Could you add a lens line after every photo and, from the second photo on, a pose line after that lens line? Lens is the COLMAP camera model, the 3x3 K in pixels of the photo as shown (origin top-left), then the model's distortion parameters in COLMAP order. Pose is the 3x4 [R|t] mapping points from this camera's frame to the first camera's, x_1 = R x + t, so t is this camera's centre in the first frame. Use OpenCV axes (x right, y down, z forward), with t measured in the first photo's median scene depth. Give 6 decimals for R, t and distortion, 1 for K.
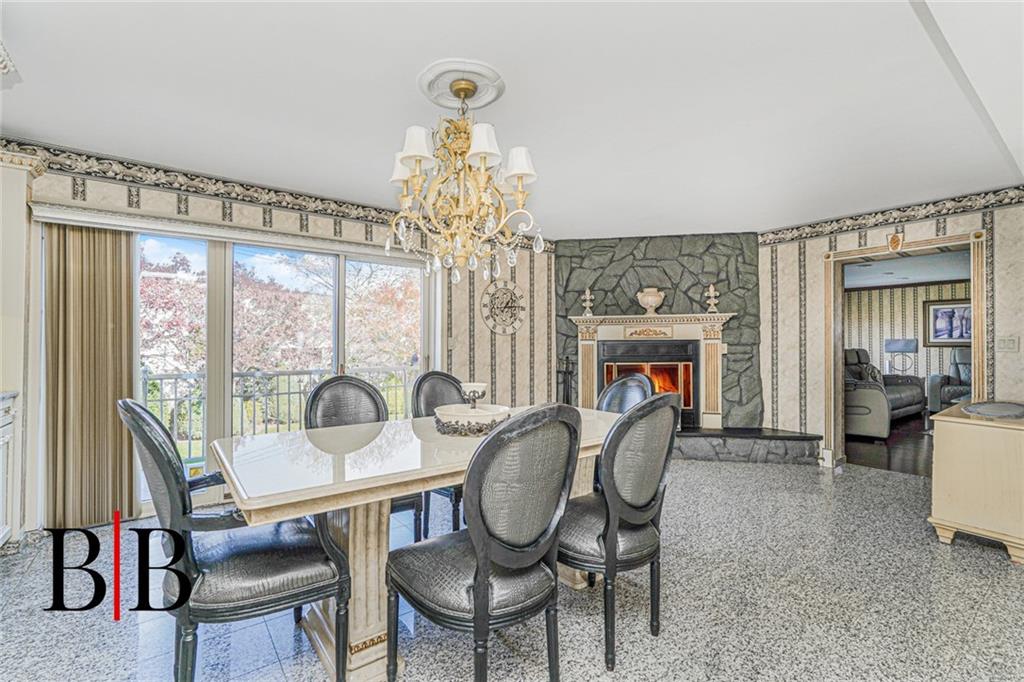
lens RADIAL K [[461.4, 0, 512.5], [0, 461.4, 344.0], [0, 0, 1]] dist [-0.002660, -0.000271]
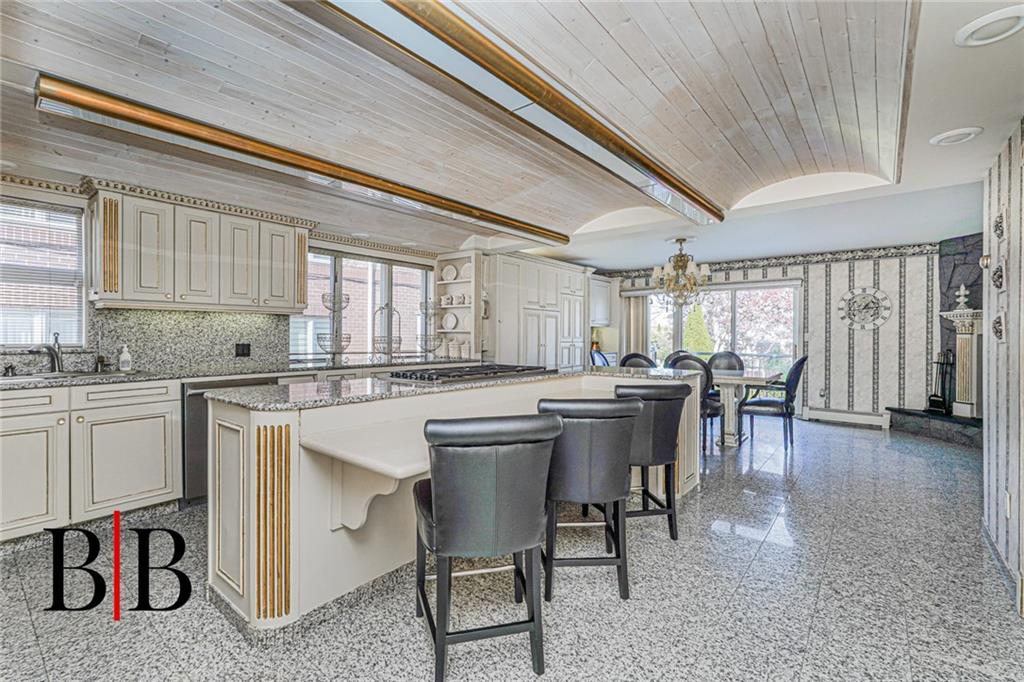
lens RADIAL K [[461.4, 0, 513.1], [0, 461.4, 336.2], [0, 0, 1]] dist [-0.002660, -0.000271]
pose [[0.235204, 0.006426, -0.971925, 0.997986], [0.005976, 0.999950, 0.008058, -0.019788], [0.971928, -0.007704, 0.235154, -0.241627]]
